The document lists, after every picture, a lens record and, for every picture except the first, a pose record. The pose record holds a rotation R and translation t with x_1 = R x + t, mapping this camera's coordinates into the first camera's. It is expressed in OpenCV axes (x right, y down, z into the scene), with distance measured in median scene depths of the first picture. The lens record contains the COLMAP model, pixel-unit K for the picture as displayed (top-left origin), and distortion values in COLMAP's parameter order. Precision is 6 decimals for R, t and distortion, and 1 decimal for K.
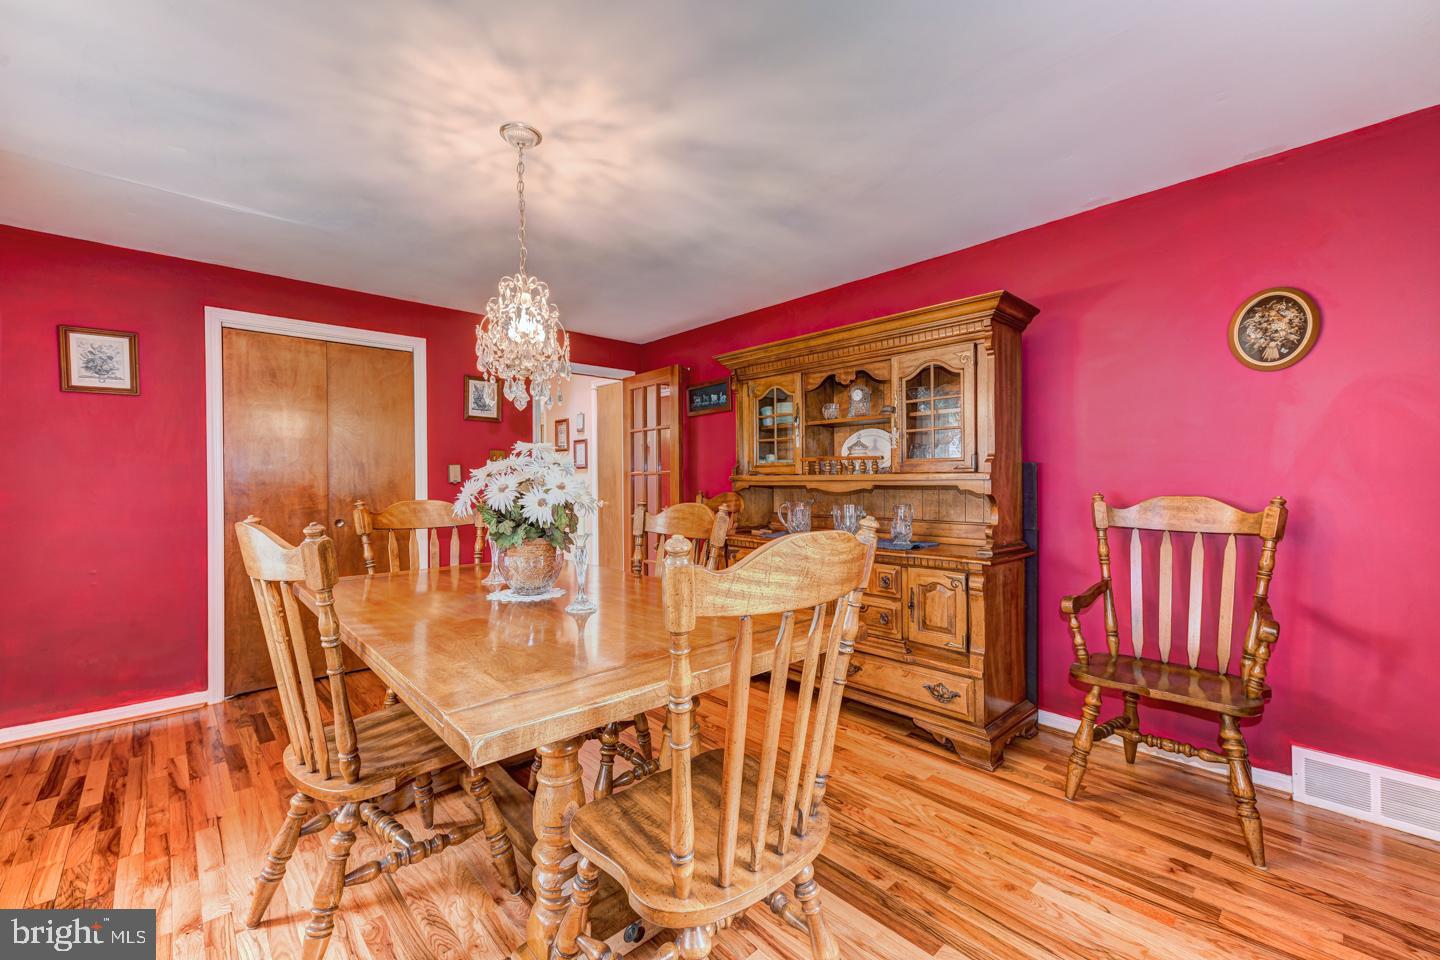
lens RADIAL K [[589.9, 0, 719.8], [0, 589.9, 481.3], [0, 0, 1]] dist [0.013120, -0.000099]
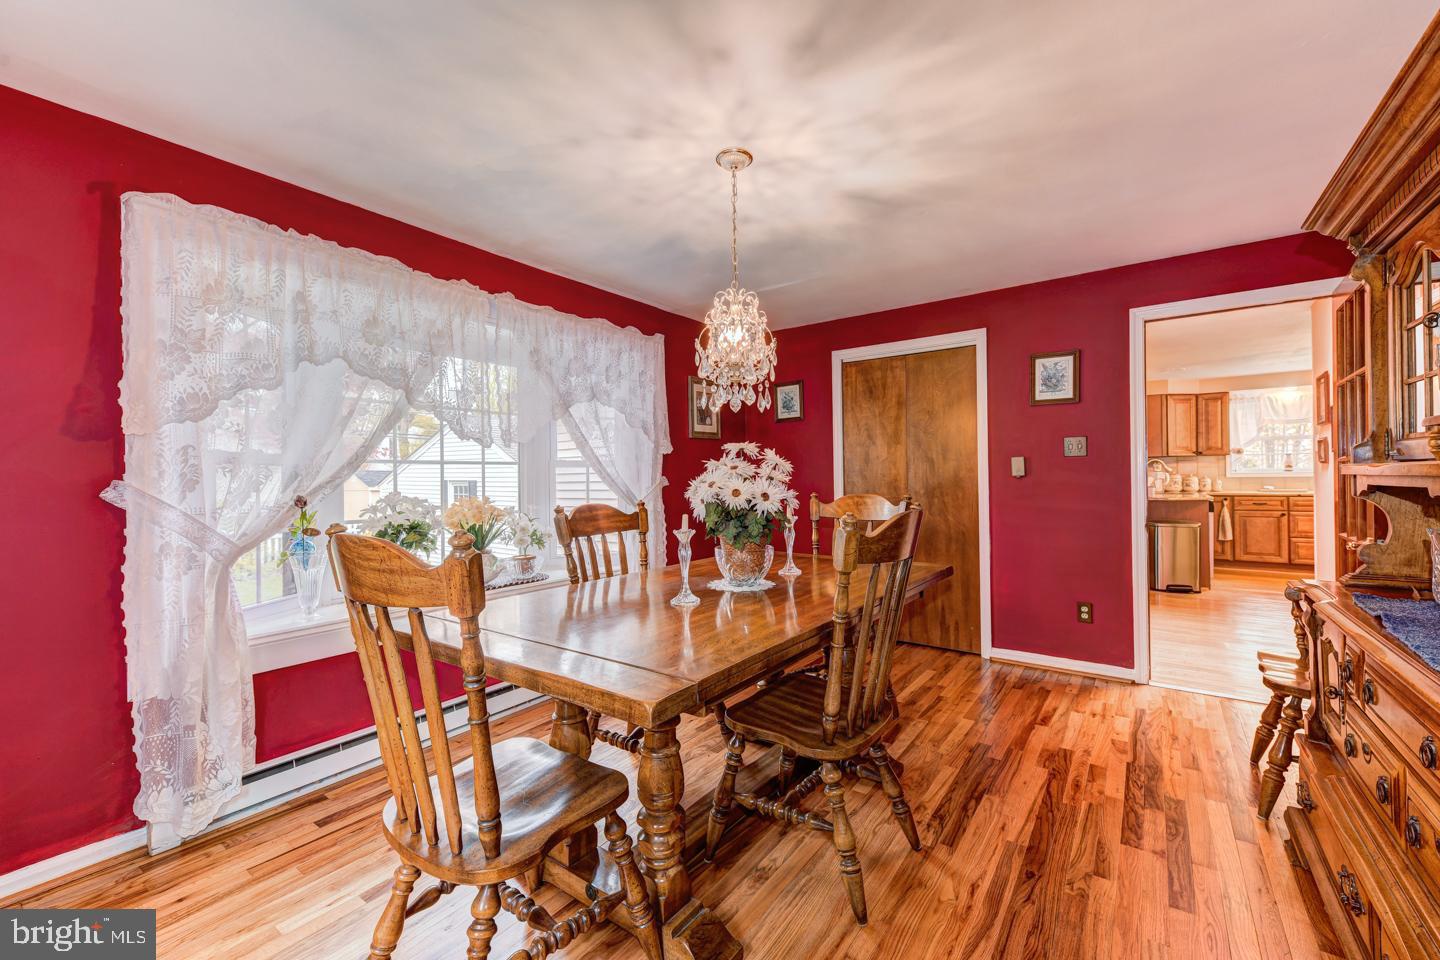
lens RADIAL K [[589.9, 0, 728.5], [0, 589.9, 476.2], [0, 0, 1]] dist [0.013120, -0.000099]
pose [[0.184466, 0.003299, -0.982833, 0.619525], [0.006239, 0.999970, 0.004528, -0.010023], [0.982819, -0.006967, 0.184440, 0.675160]]
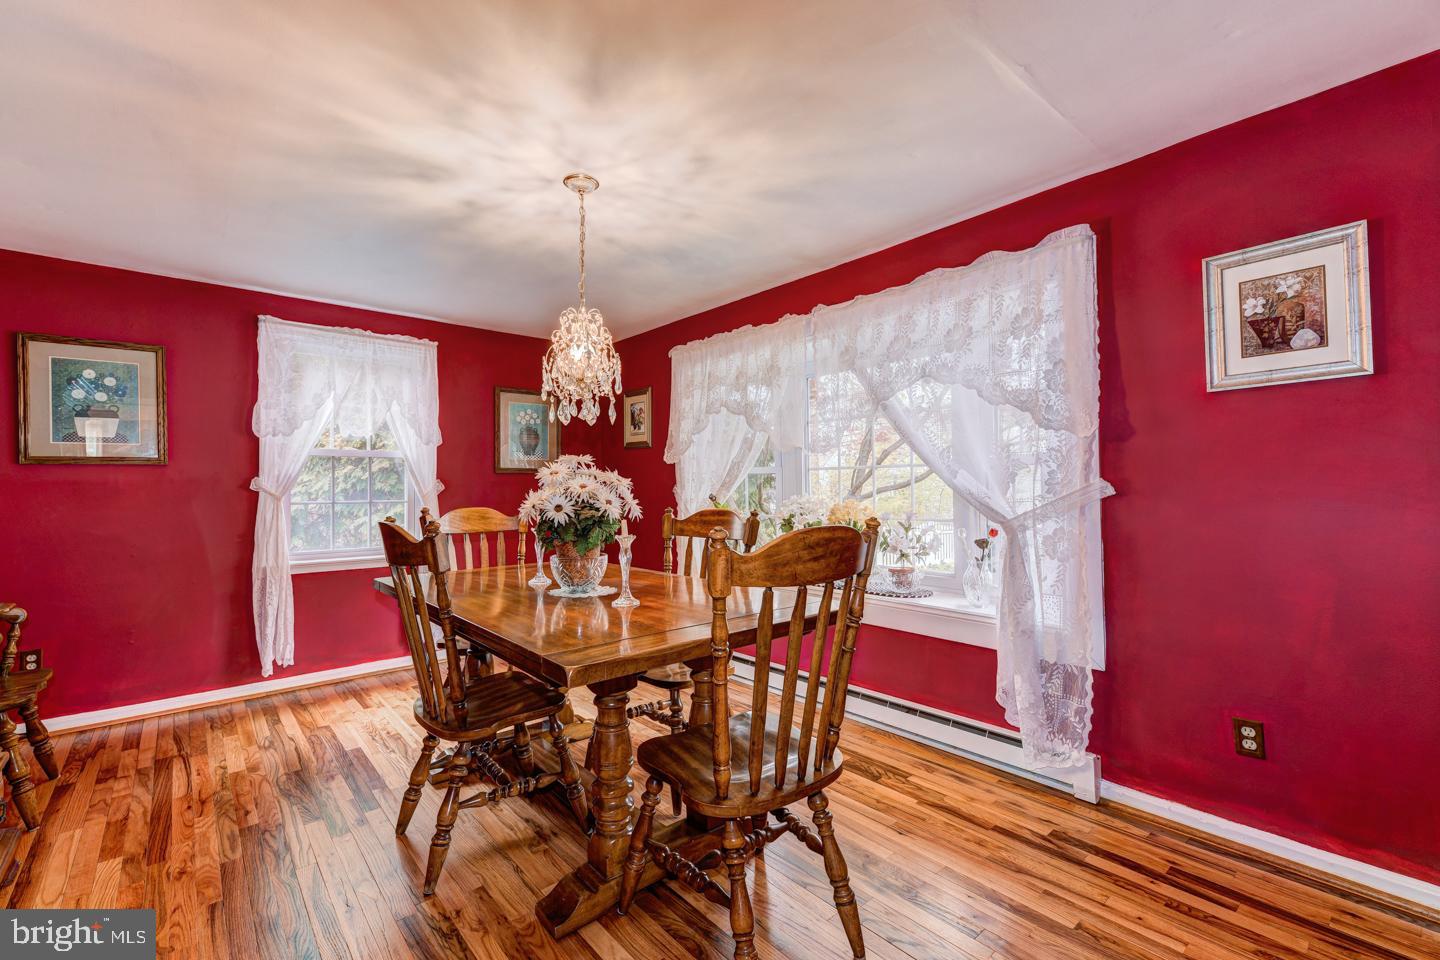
lens RADIAL K [[589.9, 0, 677.0], [0, 589.9, 475.2], [0, 0, 1]] dist [0.013120, -0.000099]
pose [[-0.996933, 0.019705, 0.075739, -0.508281], [0.018566, 0.999704, -0.015707, -0.005108], [-0.076026, -0.014252, -0.997004, 1.803565]]
